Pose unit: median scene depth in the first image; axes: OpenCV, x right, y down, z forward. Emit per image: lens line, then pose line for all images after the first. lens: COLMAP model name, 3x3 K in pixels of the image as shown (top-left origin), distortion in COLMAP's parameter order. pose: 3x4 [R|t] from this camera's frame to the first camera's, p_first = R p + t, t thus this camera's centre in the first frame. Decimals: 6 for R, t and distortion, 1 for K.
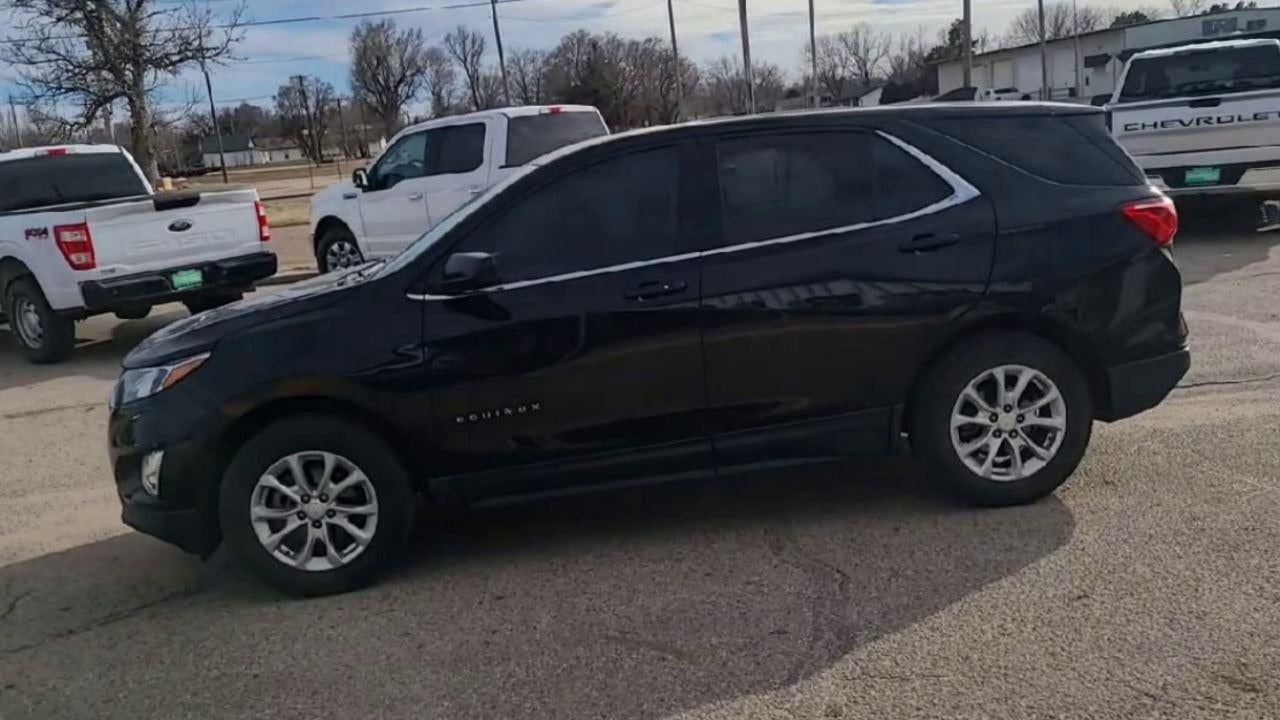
lens RADIAL K [[1069.9, 0, 617.2], [0, 1069.9, 449.8], [0, 0, 1]] dist [0.040658, -0.012543]
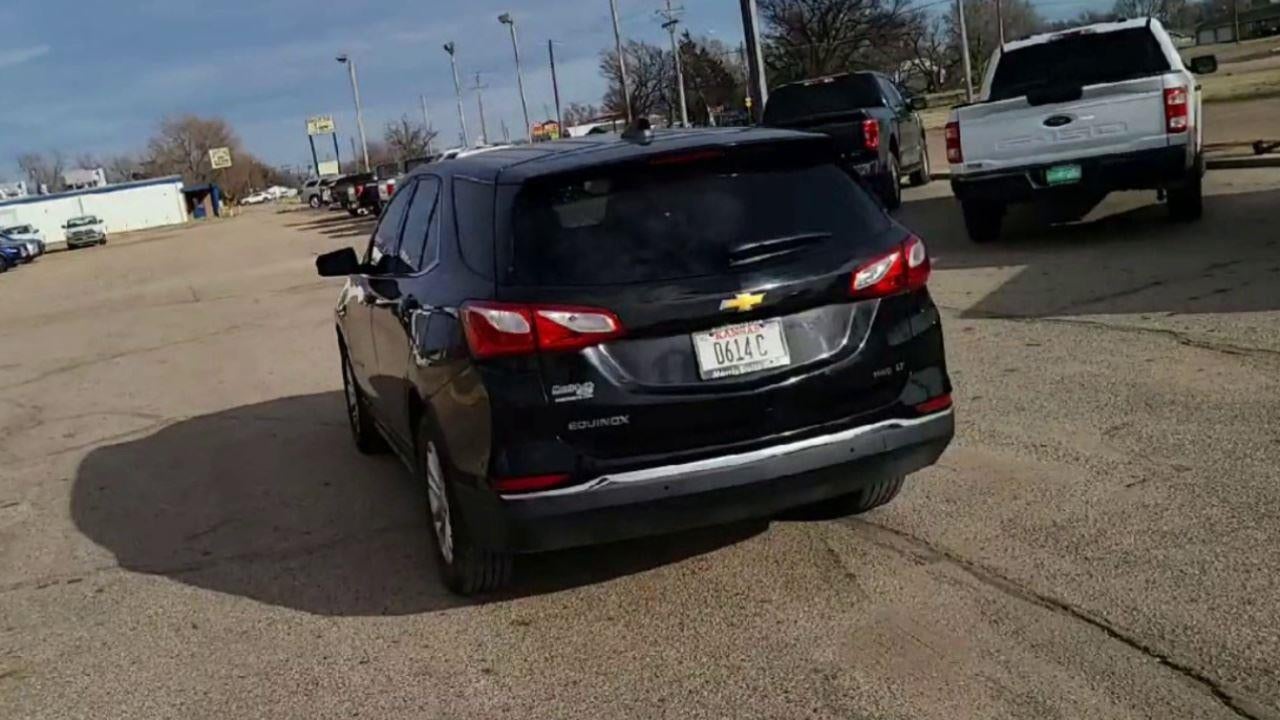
lens RADIAL K [[1216.2, 0, 640.0], [0, 1216.2, 360.0], [0, 0, 1]] dist [0.030226, -0.001427]
pose [[0.213430, 0.235200, -0.948224, 1.347500], [-0.145866, 0.967380, 0.207120, -0.382968], [0.966008, 0.094108, 0.240776, 0.872952]]
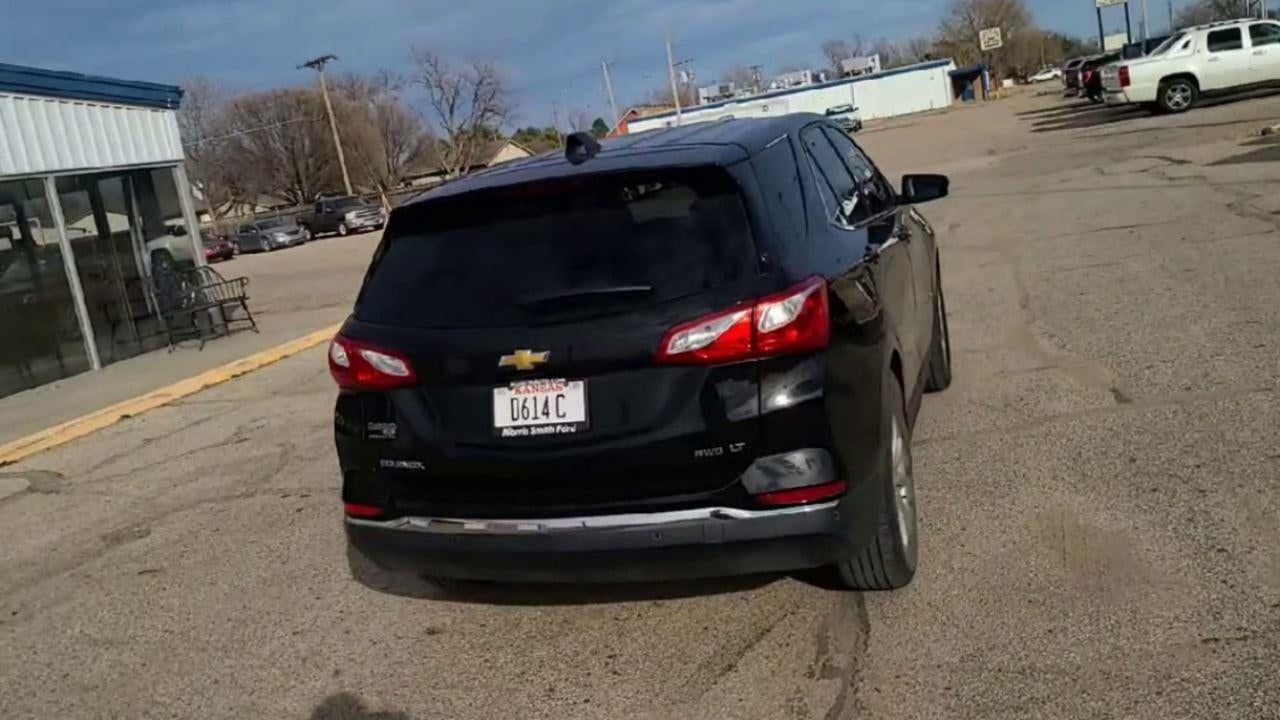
lens RADIAL K [[1216.2, 0, 640.0], [0, 1216.2, 360.0], [0, 0, 1]] dist [0.030226, -0.001427]
pose [[-0.410735, 0.318315, -0.854384, 1.176596], [-0.044293, 0.929004, 0.367409, -0.551268], [0.910678, 0.188751, -0.367476, 1.518344]]
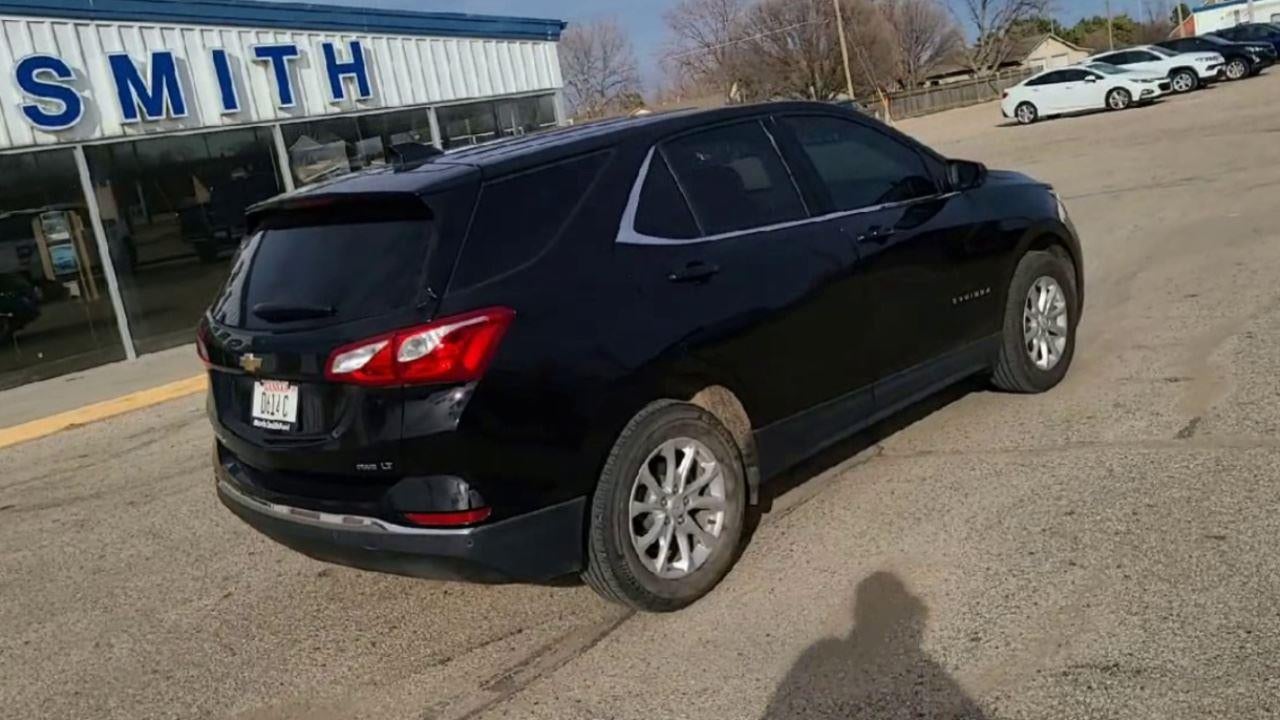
lens RADIAL K [[1216.2, 0, 640.0], [0, 1216.2, 360.0], [0, 0, 1]] dist [0.030226, -0.001427]
pose [[-0.755793, 0.329303, -0.565982, 0.816094], [0.059650, 0.895376, 0.441298, -0.639703], [0.652088, 0.299769, -0.696362, 1.977770]]
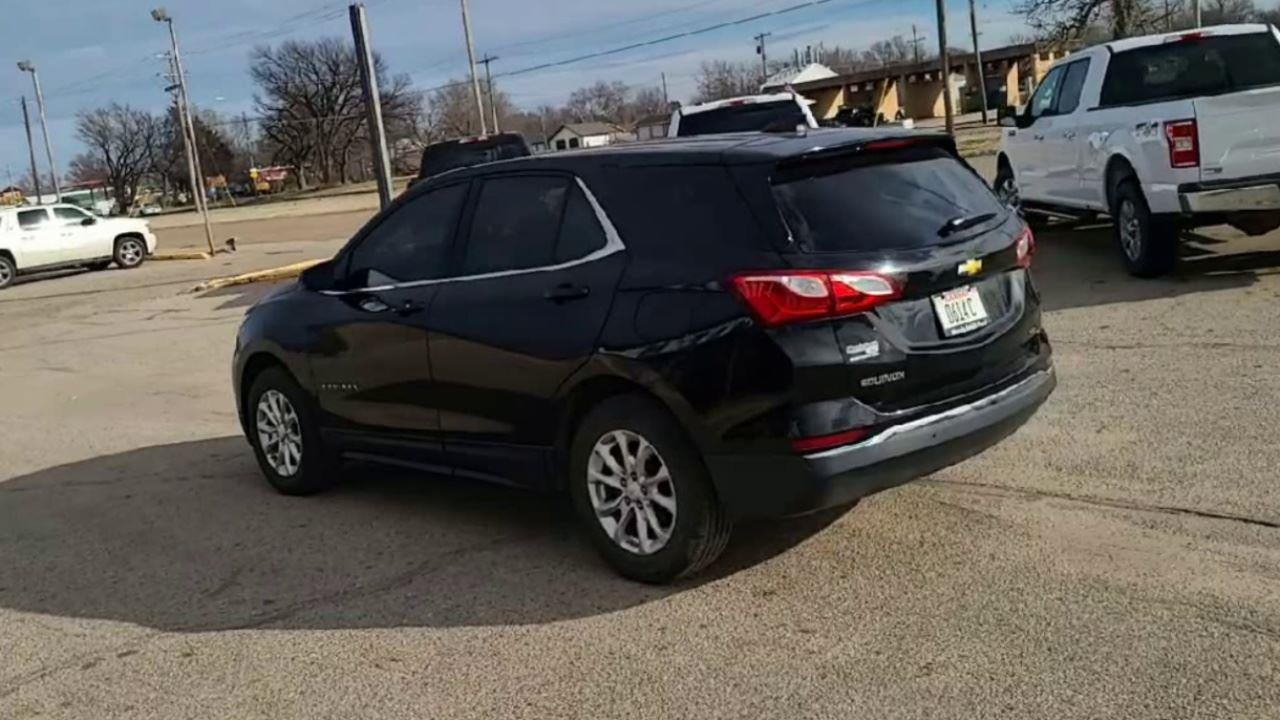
lens RADIAL K [[1184.0, 0, 692.2], [0, 1184.0, 325.7], [0, 0, 1]] dist [0.032916, 0.001748]
pose [[0.636592, 0.134629, -0.759358, 1.119029], [-0.152067, 0.987226, 0.047546, -0.216426], [0.756059, 0.085206, 0.648933, 0.353479]]
